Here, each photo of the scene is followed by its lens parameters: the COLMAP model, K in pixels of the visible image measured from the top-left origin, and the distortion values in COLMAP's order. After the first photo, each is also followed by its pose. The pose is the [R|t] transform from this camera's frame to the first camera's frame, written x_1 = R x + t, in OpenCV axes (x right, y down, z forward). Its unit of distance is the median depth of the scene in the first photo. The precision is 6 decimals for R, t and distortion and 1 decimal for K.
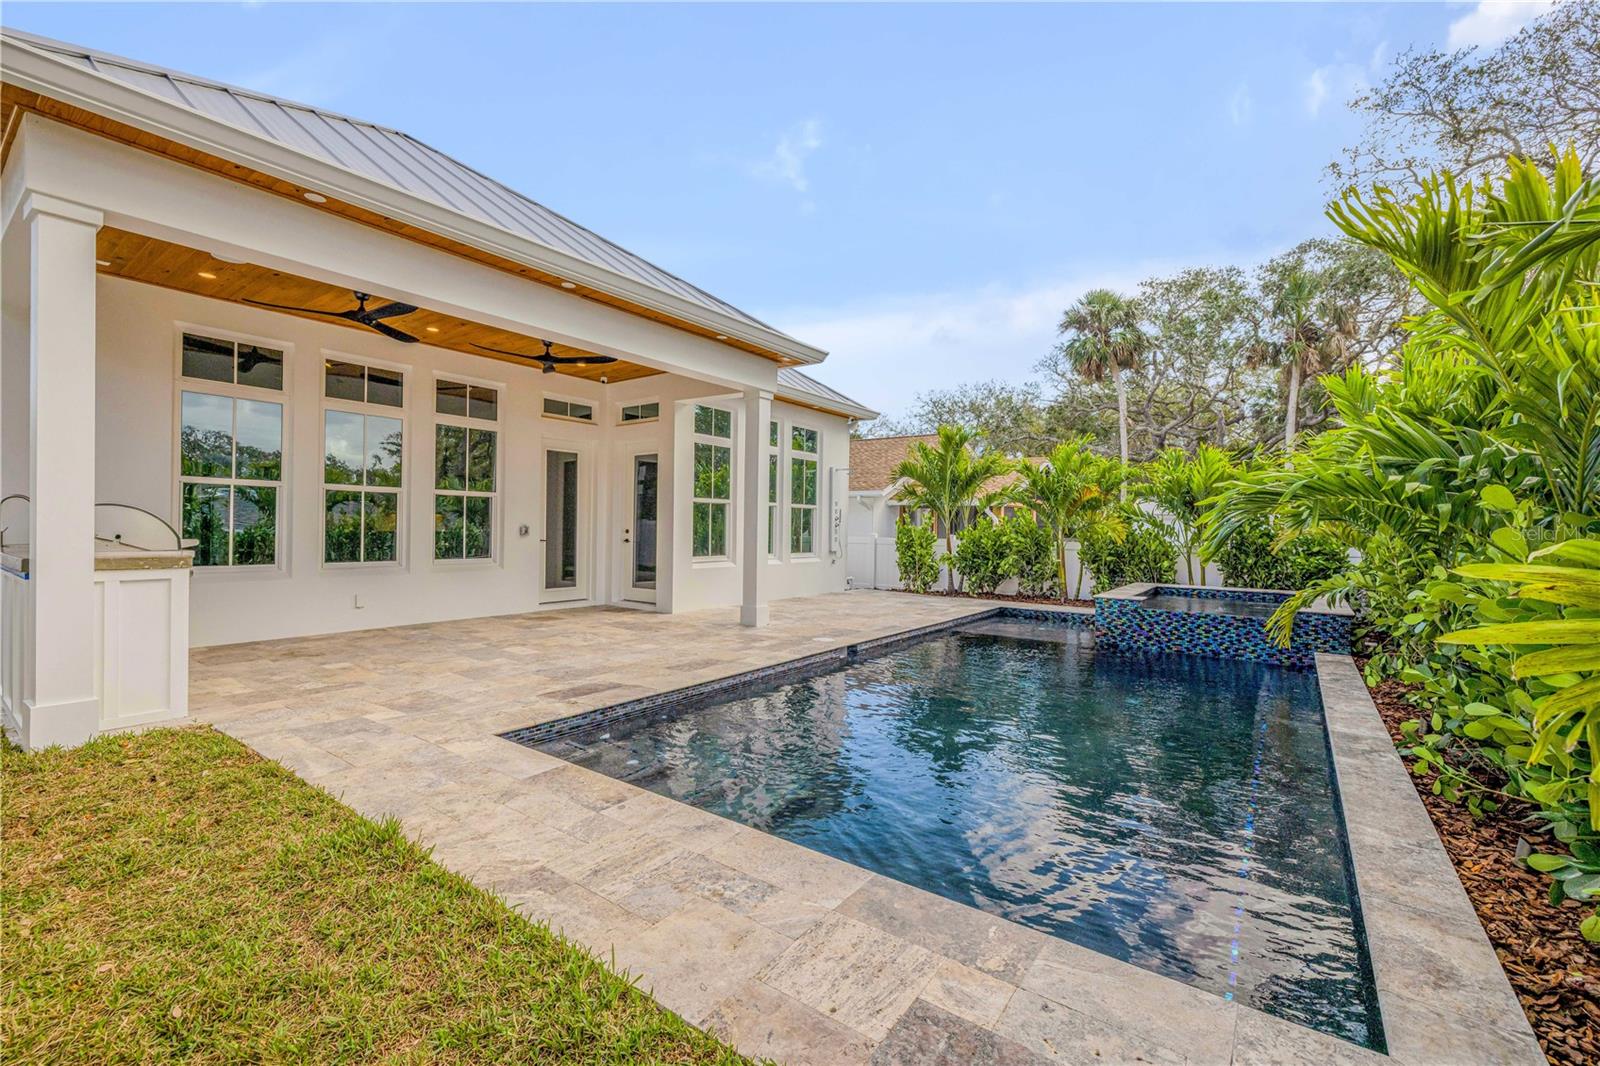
lens RADIAL K [[676.2, 0, 794.8], [0, 676.2, 530.1], [0, 0, 1]] dist [-0.000526, -0.000003]
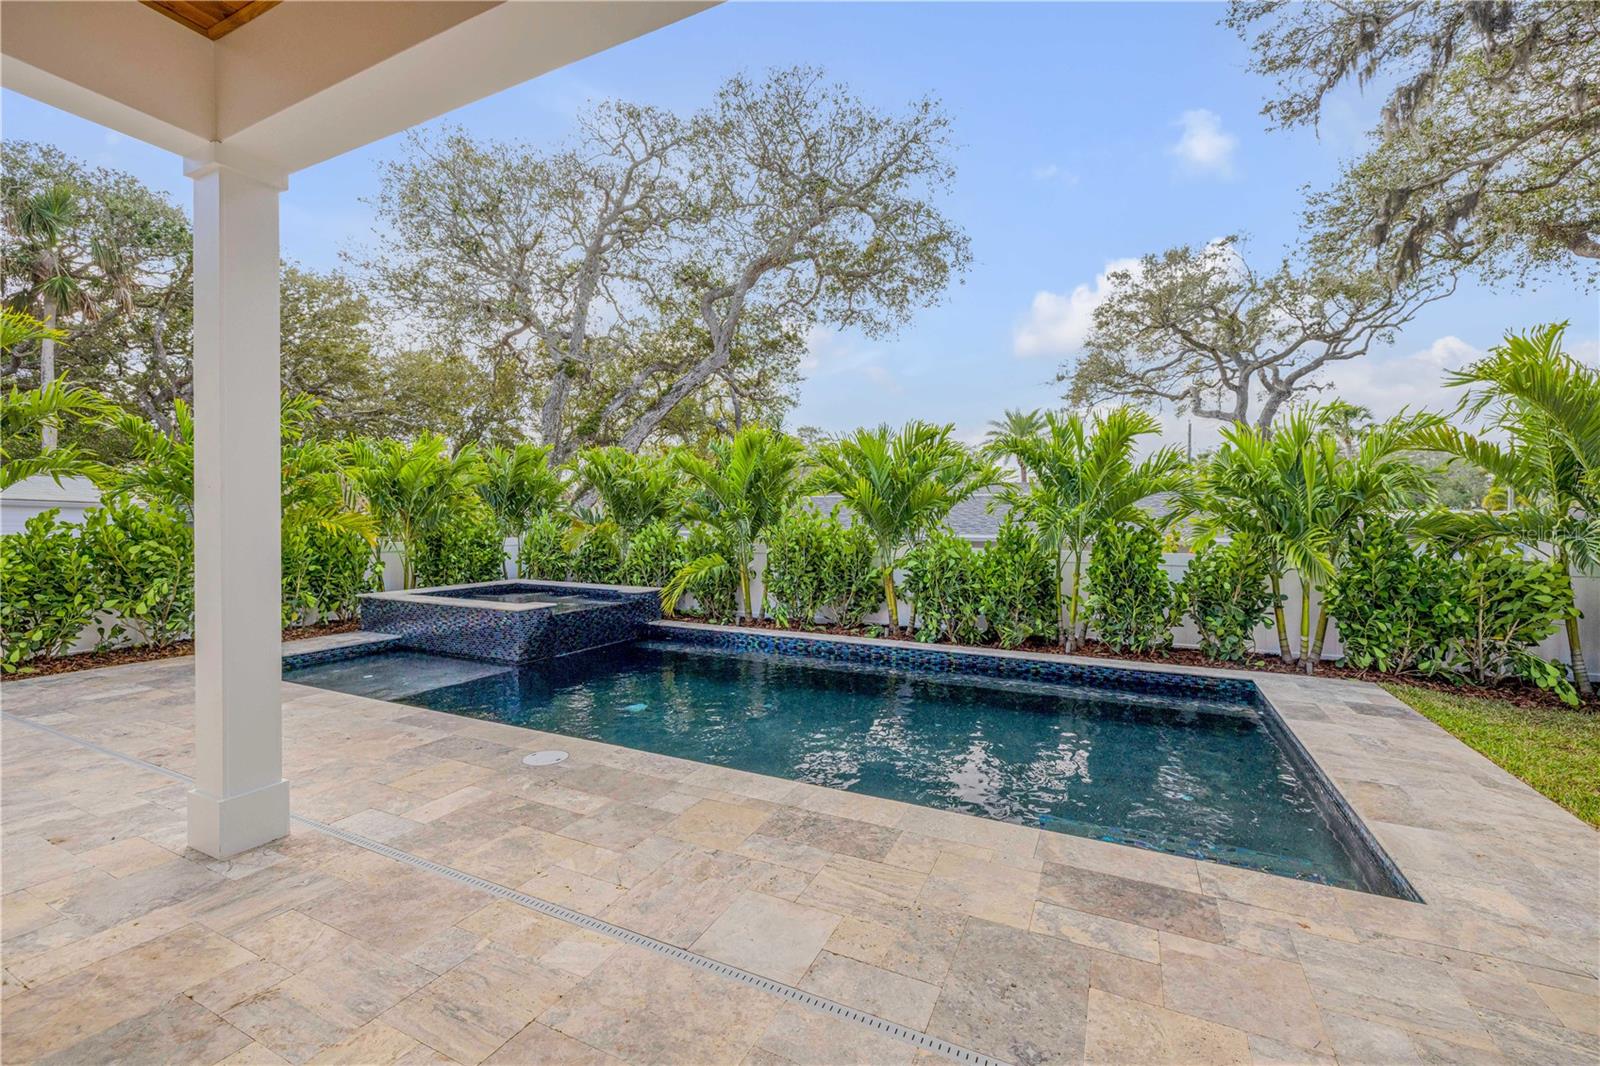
lens RADIAL K [[676.2, 0, 791.2], [0, 676.2, 530.2], [0, 0, 1]] dist [-0.000526, -0.000003]
pose [[-0.171371, -0.031842, 0.984692, -0.382485], [-0.001569, 0.999485, 0.032048, -0.025736], [-0.985205, 0.003947, -0.171333, 0.677289]]
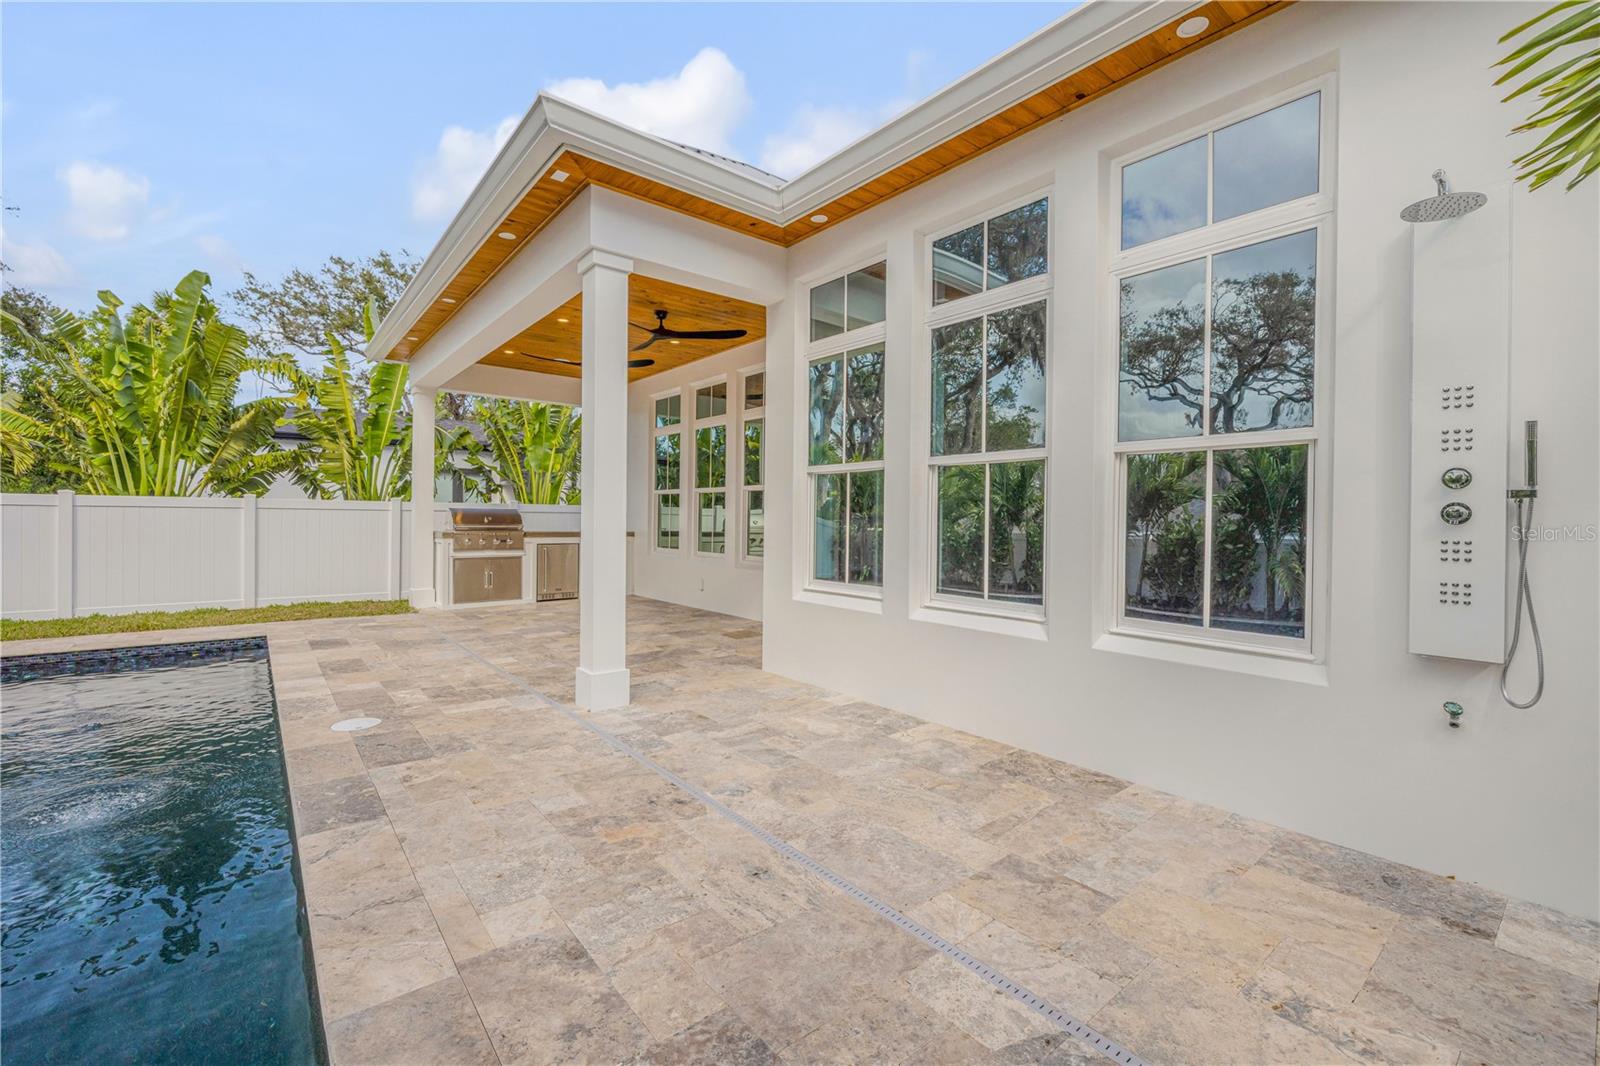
lens RADIAL K [[676.2, 0, 795.3], [0, 676.2, 523.5], [0, 0, 1]] dist [-0.000526, -0.000003]
pose [[-0.255056, -0.008590, -0.966888, 0.355315], [-0.018995, 0.999812, -0.003872, -0.001102], [0.966740, 0.017379, -0.255171, 1.105292]]
